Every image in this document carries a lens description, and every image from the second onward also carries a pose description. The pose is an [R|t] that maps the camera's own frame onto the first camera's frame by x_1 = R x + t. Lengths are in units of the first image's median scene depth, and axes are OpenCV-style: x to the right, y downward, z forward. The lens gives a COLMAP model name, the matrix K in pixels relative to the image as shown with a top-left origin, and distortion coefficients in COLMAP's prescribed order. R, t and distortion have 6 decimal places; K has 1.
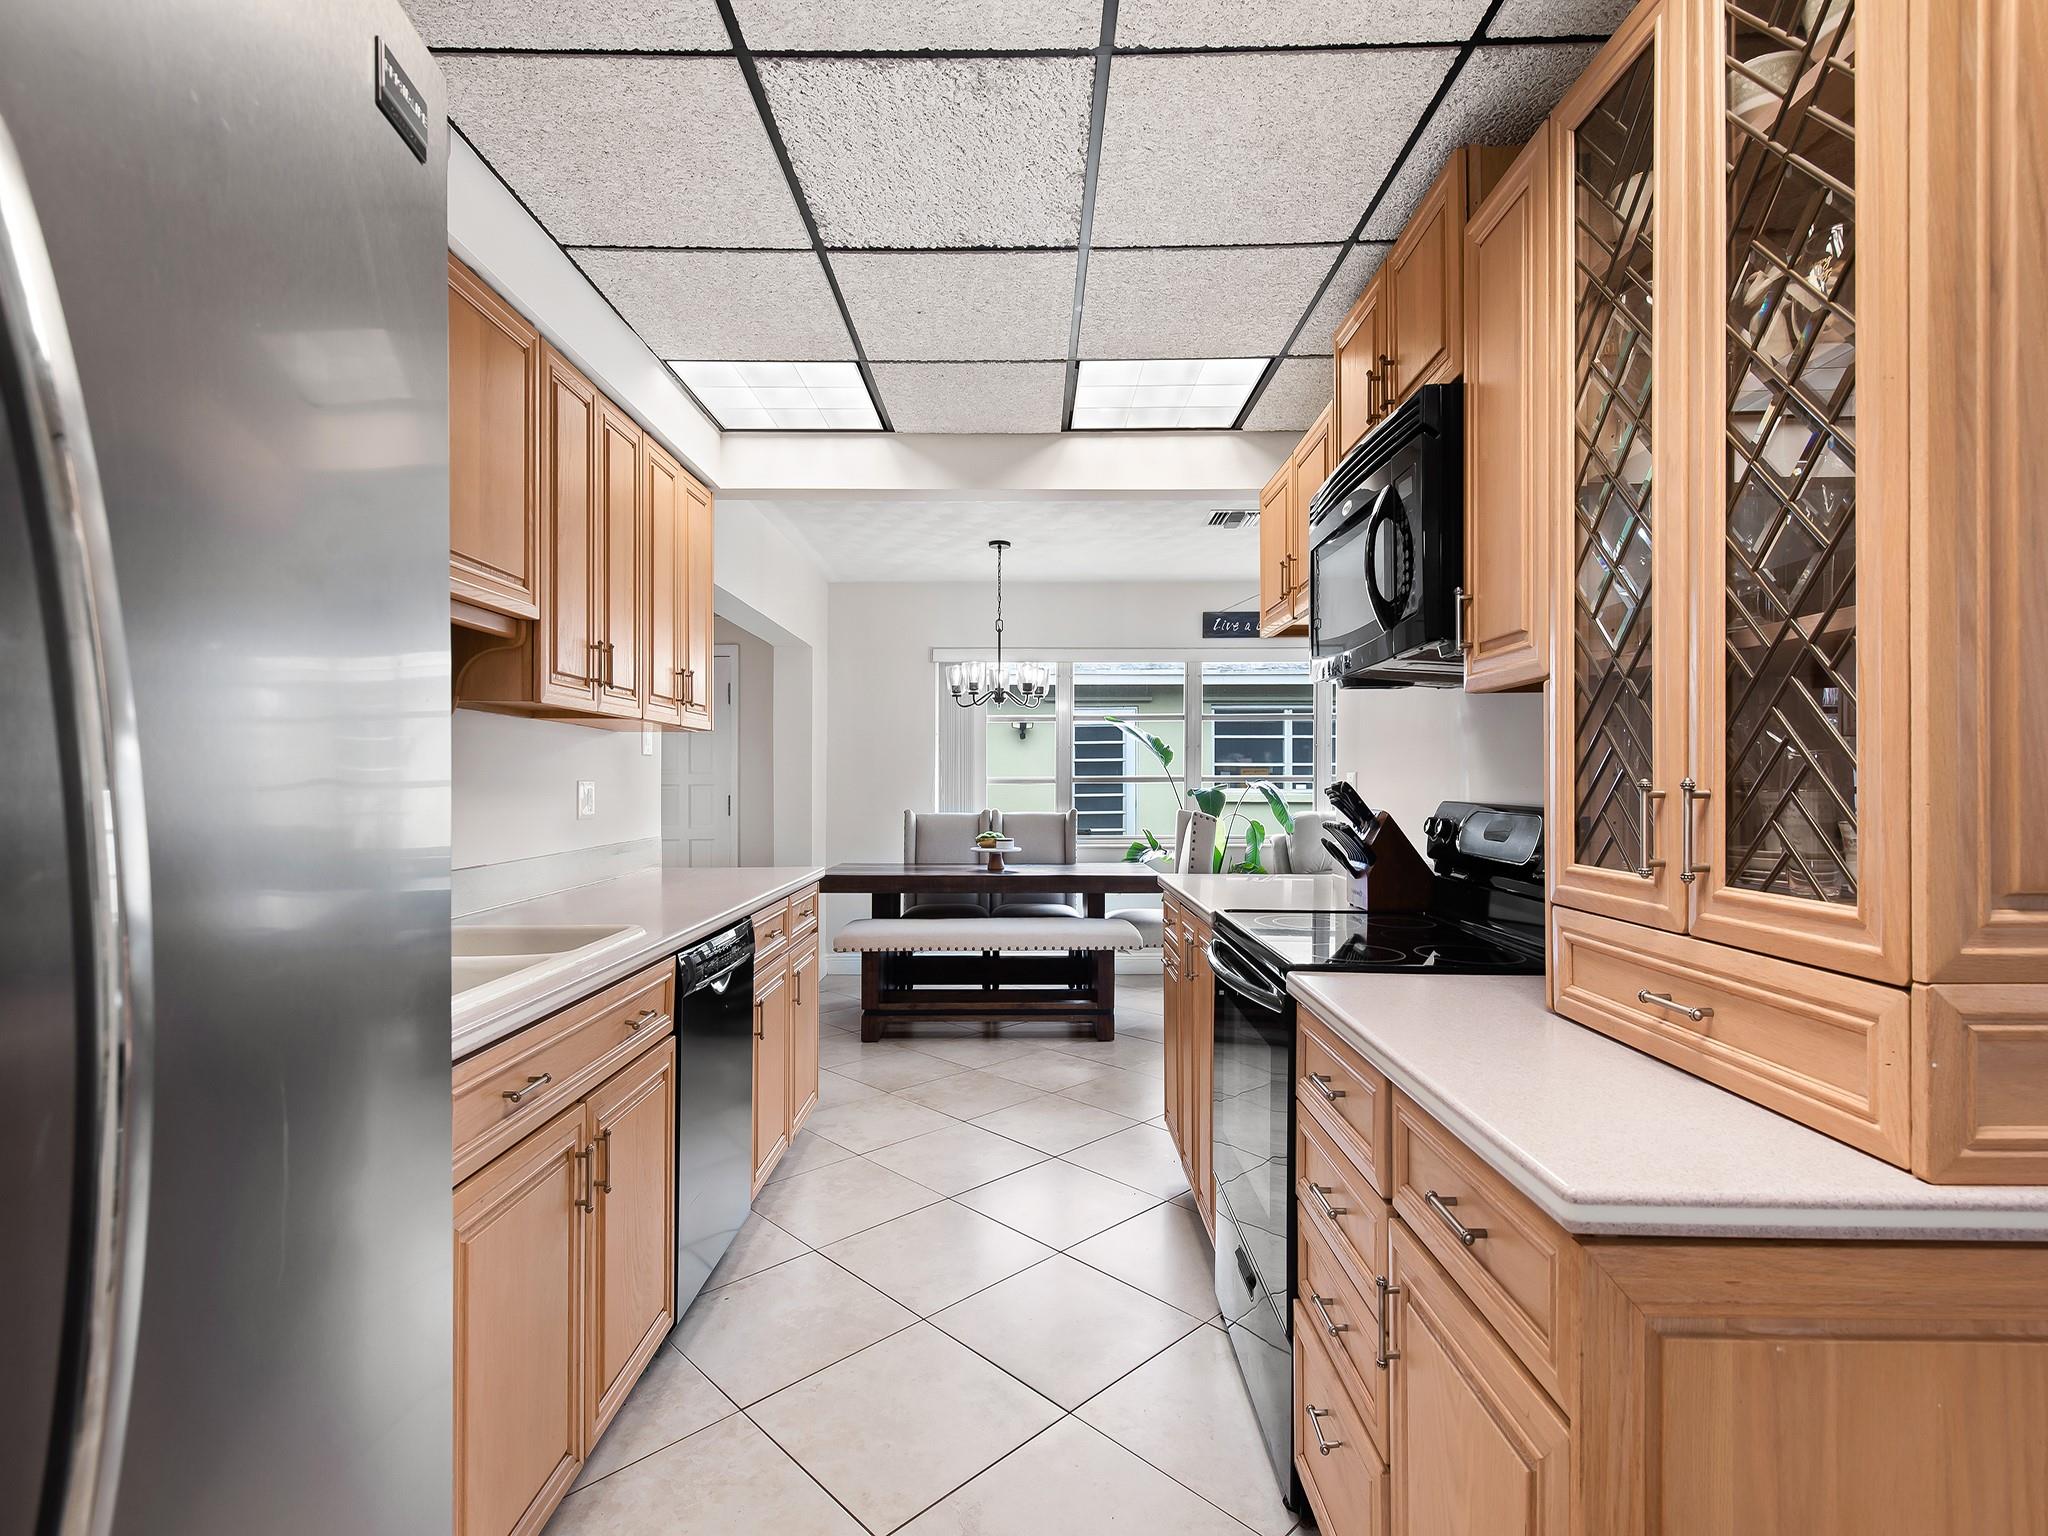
lens RADIAL K [[1073.0, 0, 1021.1], [0, 1073.0, 773.7], [0, 0, 1]] dist [0.000073, -0.000065]
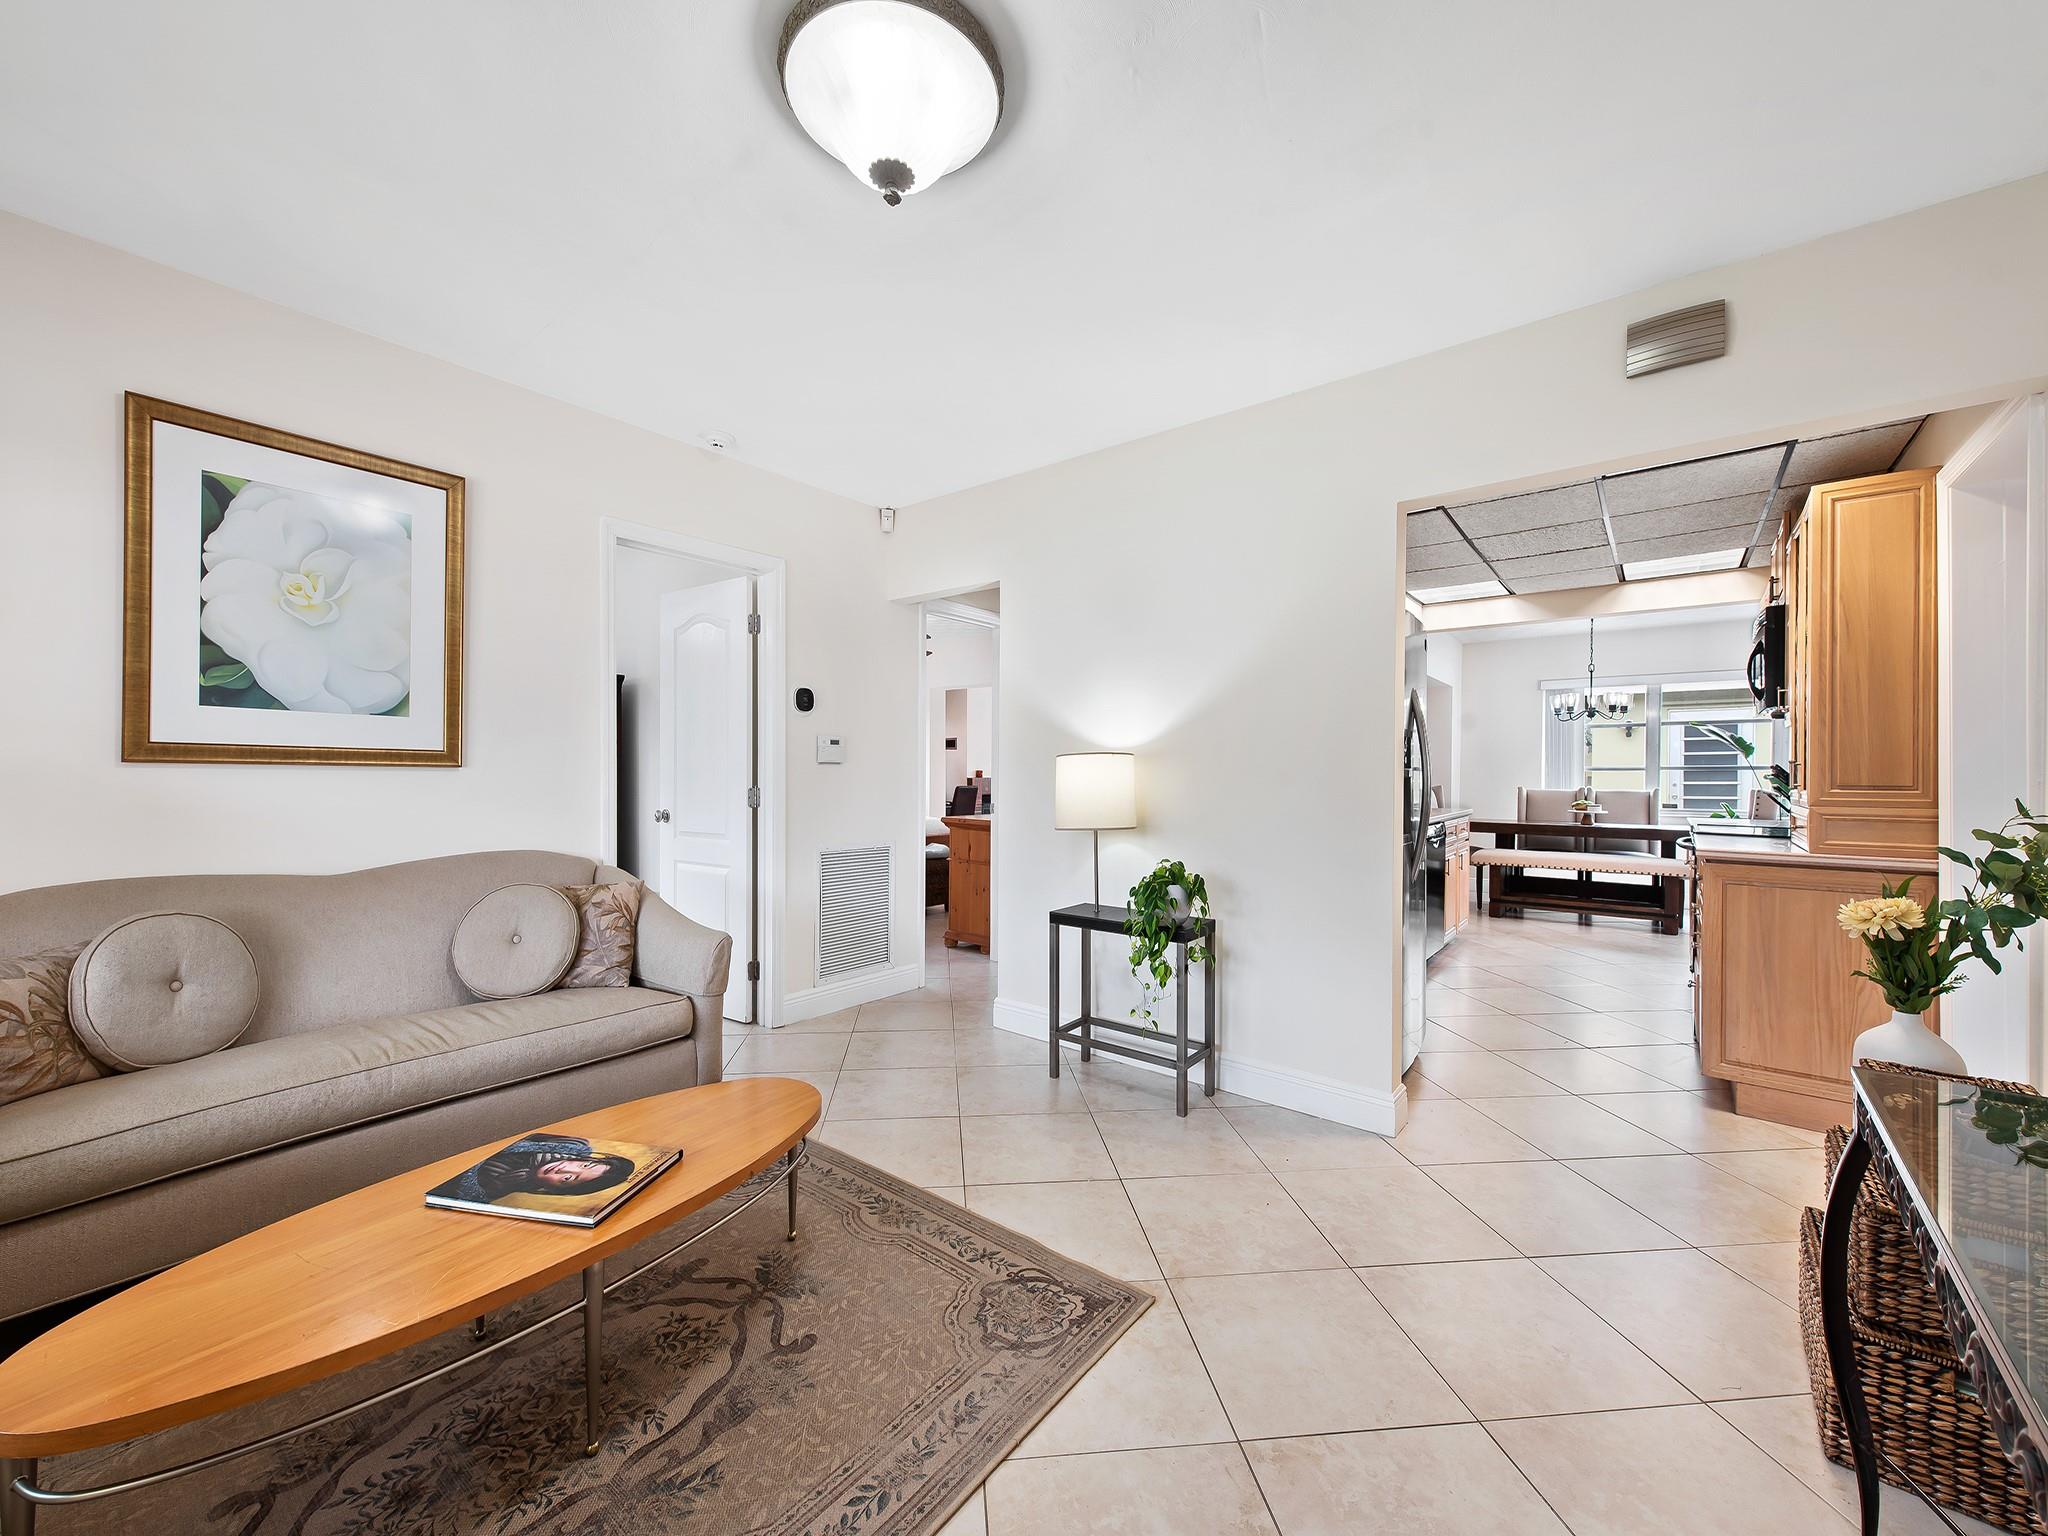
lens RADIAL K [[812.9, 0, 1011.4], [0, 812.9, 772.4], [0, 0, 1]] dist [0.009719, -0.001138]
pose [[0.789364, 0.004216, -0.613912, 0.044772], [0.000747, 0.999969, 0.007827, 0.003759], [0.613926, -0.006637, 0.789336, -0.465860]]
